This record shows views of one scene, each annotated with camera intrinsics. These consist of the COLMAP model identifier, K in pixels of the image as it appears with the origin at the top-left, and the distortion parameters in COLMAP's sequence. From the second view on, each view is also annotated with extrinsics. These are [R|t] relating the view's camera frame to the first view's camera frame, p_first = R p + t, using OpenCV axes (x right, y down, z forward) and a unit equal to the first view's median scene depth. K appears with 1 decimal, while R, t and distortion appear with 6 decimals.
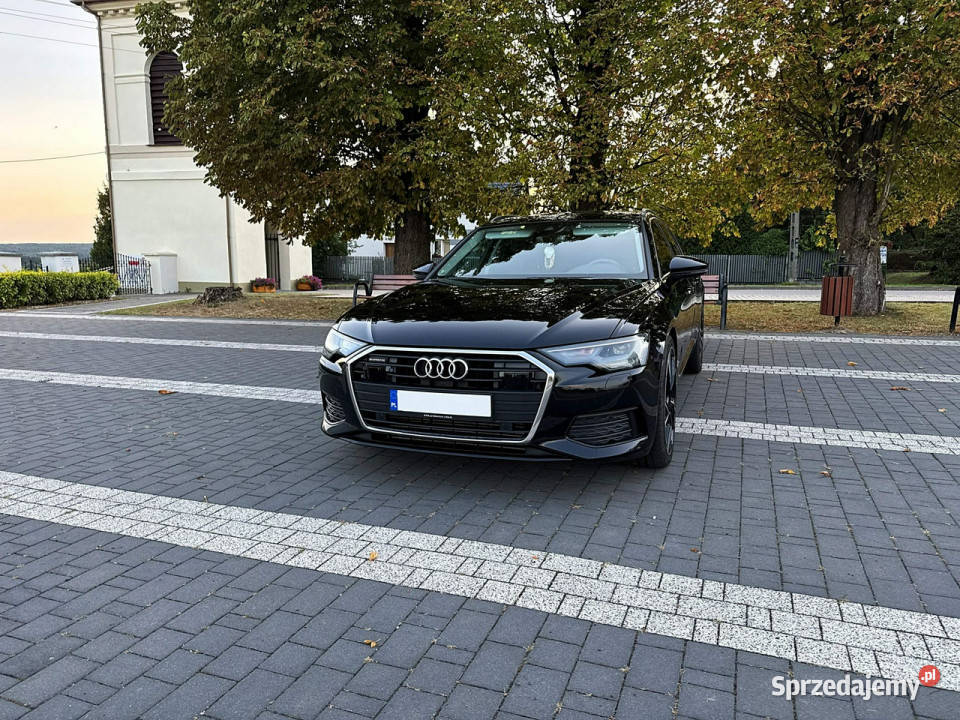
lens RADIAL K [[669.3, 0, 477.0], [0, 669.3, 360.9], [0, 0, 1]] dist [0.040866, -0.051907]
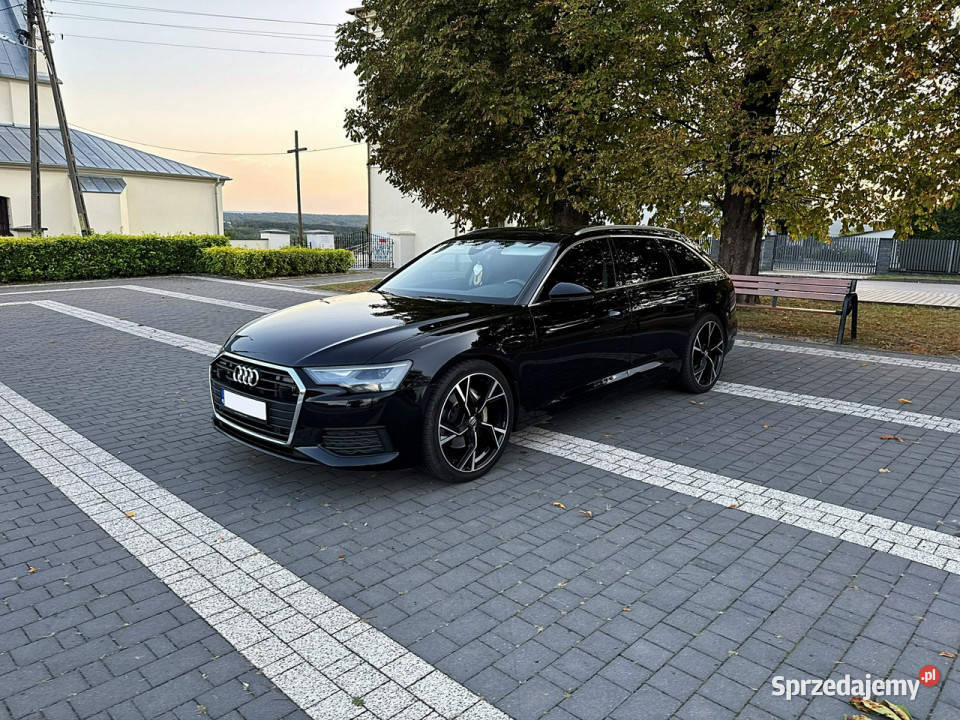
lens RADIAL K [[667.2, 0, 479.8], [0, 667.2, 352.7], [0, 0, 1]] dist [0.072662, -0.104501]
pose [[0.924231, 0.082627, -0.372786, 0.731208], [-0.072715, 0.996526, 0.040600, -0.102766], [0.374846, -0.010416, 0.927029, 0.014058]]
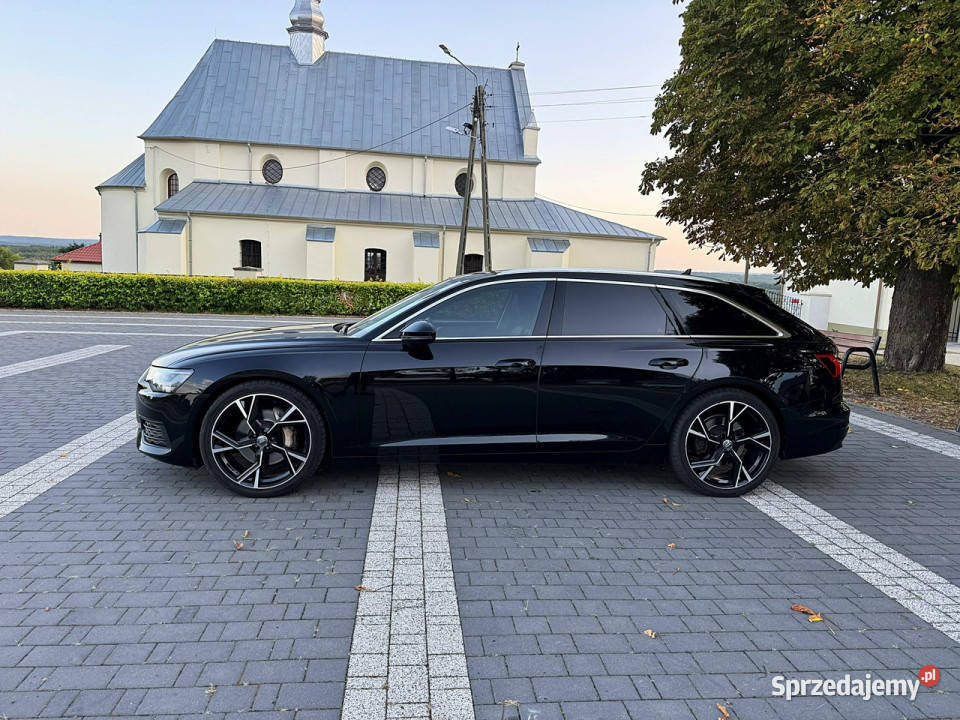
lens RADIAL K [[667.2, 0, 479.8], [0, 667.2, 352.7], [0, 0, 1]] dist [0.072662, -0.104501]
pose [[0.468043, 0.126756, -0.874568, 1.520567], [-0.183087, 0.982096, 0.044358, -0.217045], [0.864532, 0.139360, 0.482870, 0.802194]]
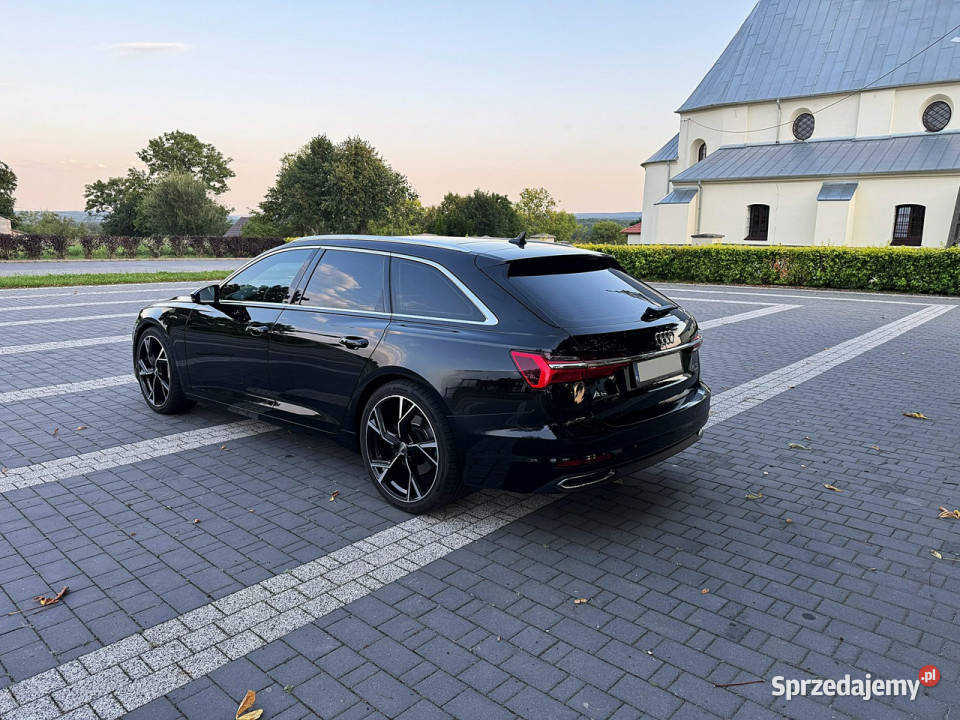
lens RADIAL K [[669.3, 0, 477.0], [0, 669.3, 360.9], [0, 0, 1]] dist [0.040866, -0.051907]
pose [[-0.337797, 0.187399, -0.922375, 1.539119], [-0.155123, 0.955493, 0.250937, -0.489817], [0.928348, 0.227848, -0.293693, 2.263831]]
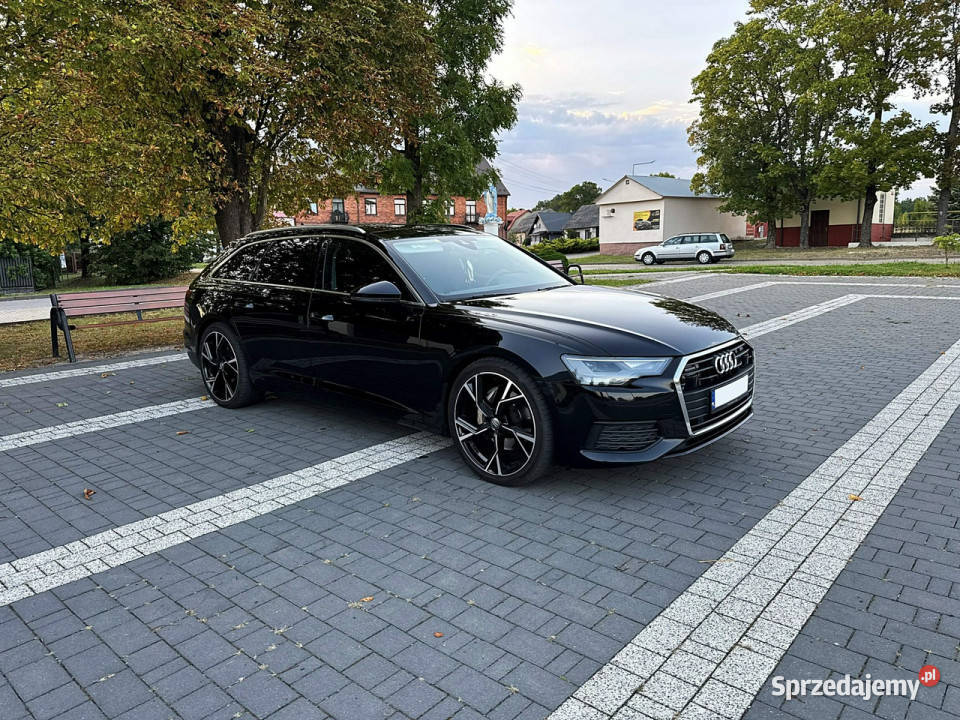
lens RADIAL K [[682.6, 0, 480.0], [0, 682.6, 360.0], [0, 0, 1]] dist [0.020472, -0.002715]
pose [[0.334947, -0.168709, 0.927010, -1.223026], [0.165755, 0.979047, 0.118289, -0.193333], [-0.927543, 0.114036, 0.355893, 0.890557]]
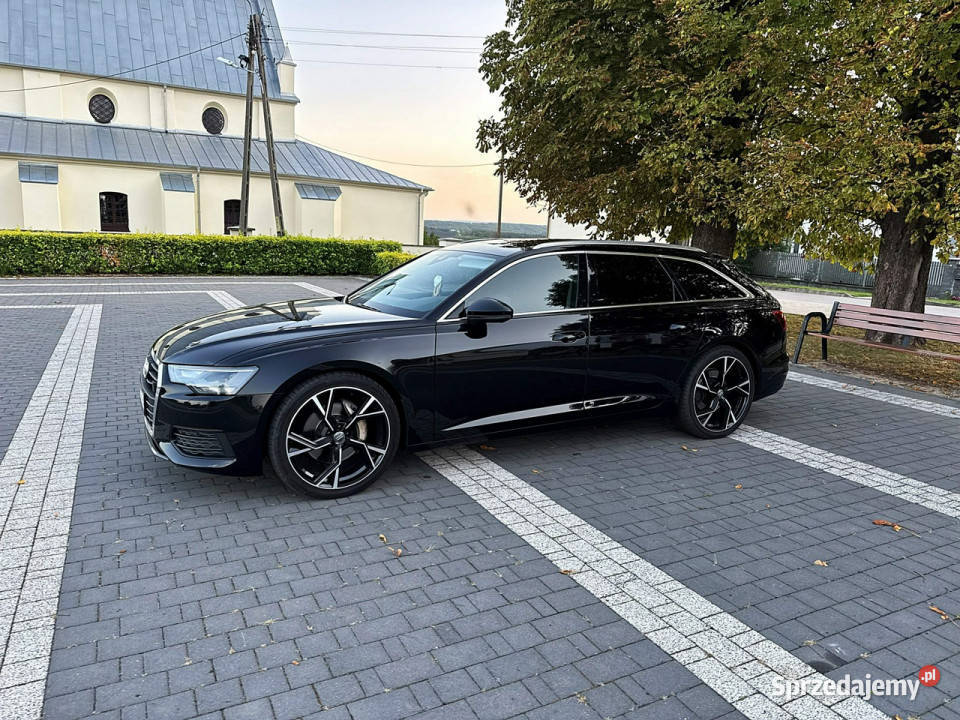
lens RADIAL K [[666.1, 0, 483.8], [0, 666.1, 360.7], [0, 0, 1]] dist [0.059083, -0.072969]
pose [[0.763397, 0.157077, -0.626539, 1.152201], [-0.146337, 0.986818, 0.069099, -0.171724], [0.629134, 0.038936, 0.776321, 0.363007]]
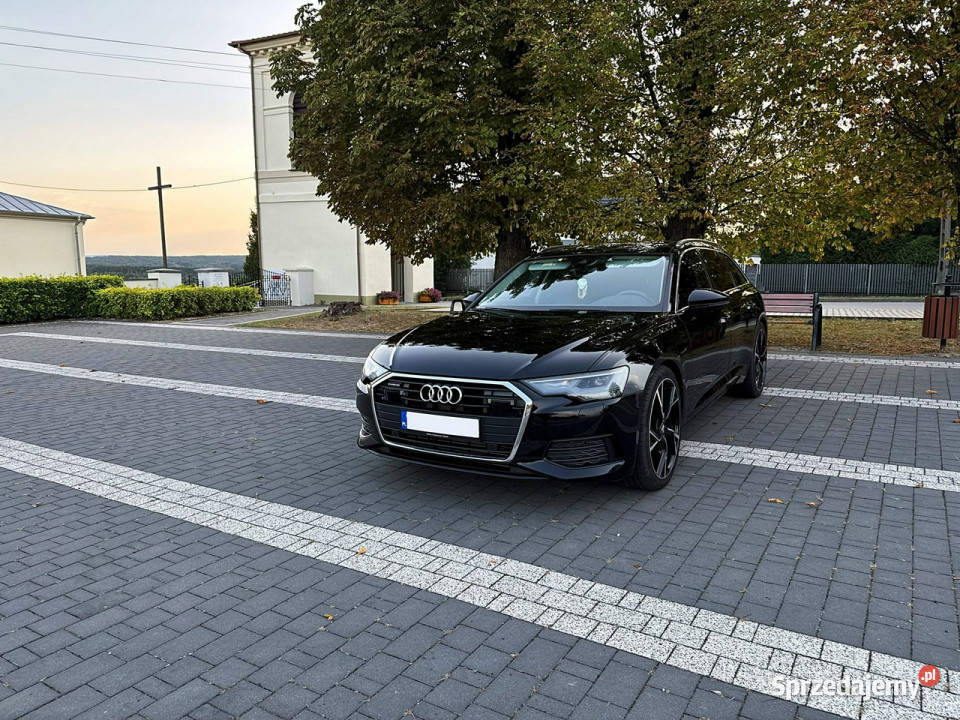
lens RADIAL K [[668.6, 0, 478.2], [0, 668.6, 358.5], [0, 0, 1]] dist [0.056226, -0.079038]
pose [[0.981911, 0.017171, -0.188562, 0.207929], [-0.020176, 0.999698, -0.014027, -0.032942], [0.188264, 0.017578, 0.981961, -0.120518]]
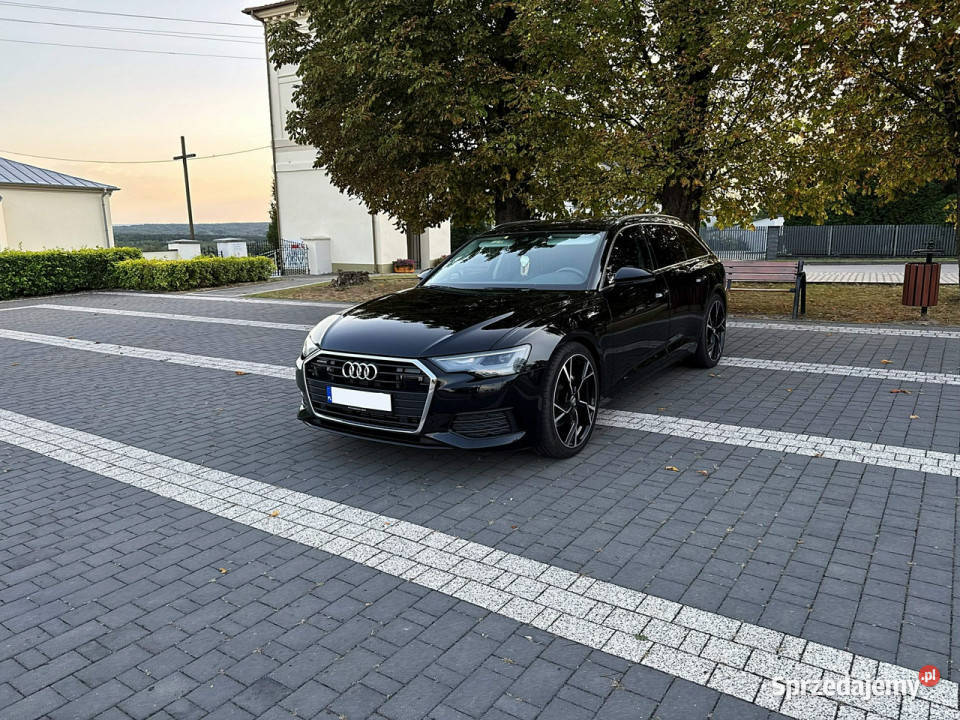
lens RADIAL K [[669.3, 0, 477.0], [0, 669.3, 360.9], [0, 0, 1]] dist [0.040866, -0.051907]
pose [[0.972128, 0.023462, -0.233274, 0.413774], [-0.013935, 0.999003, 0.042407, -0.057992], [0.234037, -0.037974, 0.971486, -0.152123]]
